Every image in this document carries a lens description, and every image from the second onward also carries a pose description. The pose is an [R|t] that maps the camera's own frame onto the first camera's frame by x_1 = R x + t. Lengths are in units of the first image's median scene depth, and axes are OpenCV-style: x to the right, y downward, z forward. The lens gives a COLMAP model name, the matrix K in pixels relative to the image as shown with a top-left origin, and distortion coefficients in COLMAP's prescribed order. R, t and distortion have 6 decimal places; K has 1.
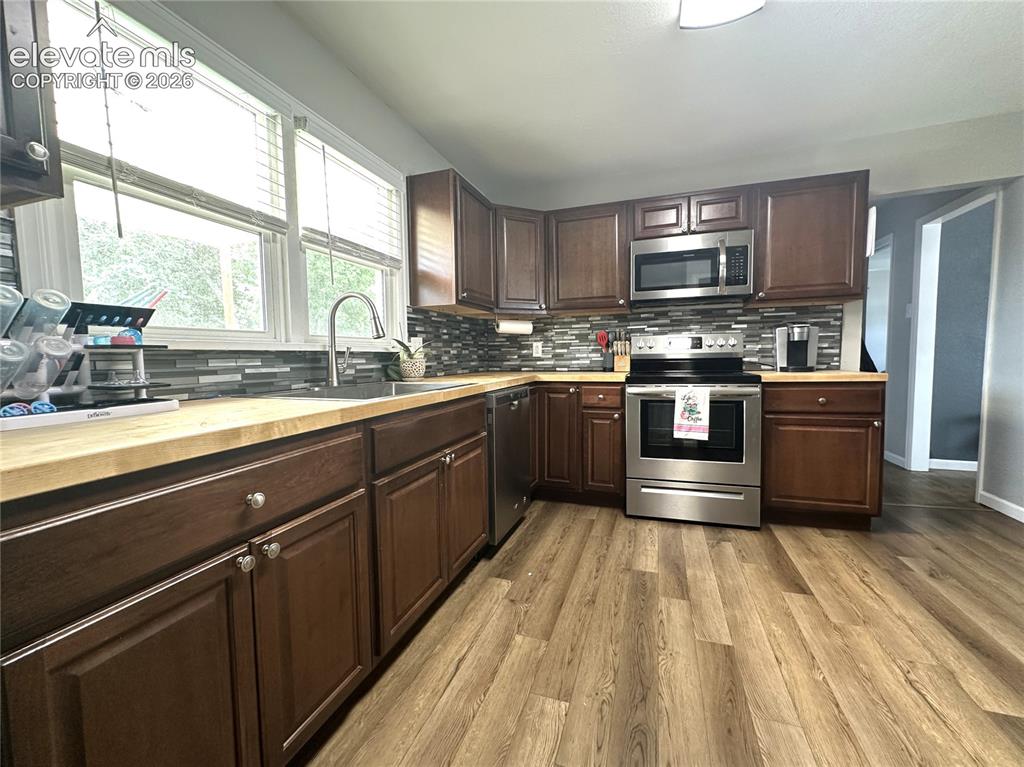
lens RADIAL K [[416.8, 0, 517.4], [0, 416.8, 385.0], [0, 0, 1]] dist [-0.003437, 0.000003]
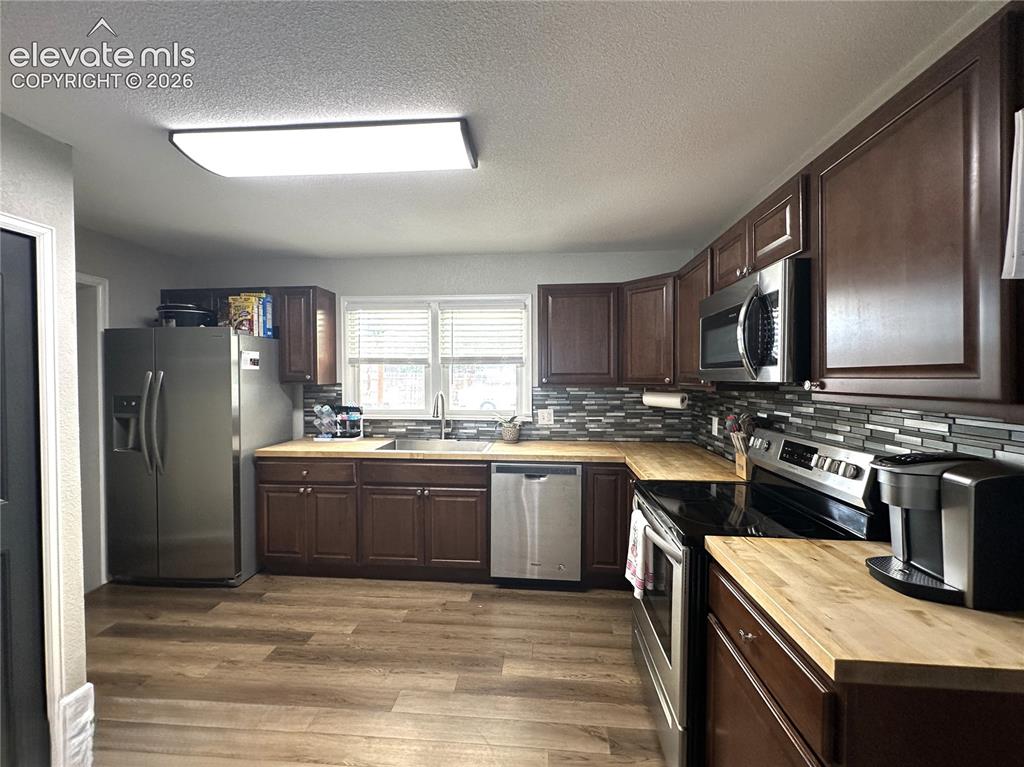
lens RADIAL K [[416.8, 0, 515.6], [0, 416.8, 379.9], [0, 0, 1]] dist [-0.003437, 0.000003]
pose [[0.250038, 0.026385, -0.967877, 1.525433], [-0.073169, 0.997285, 0.008284, -0.317848], [0.965467, 0.068748, 0.251289, 0.858338]]
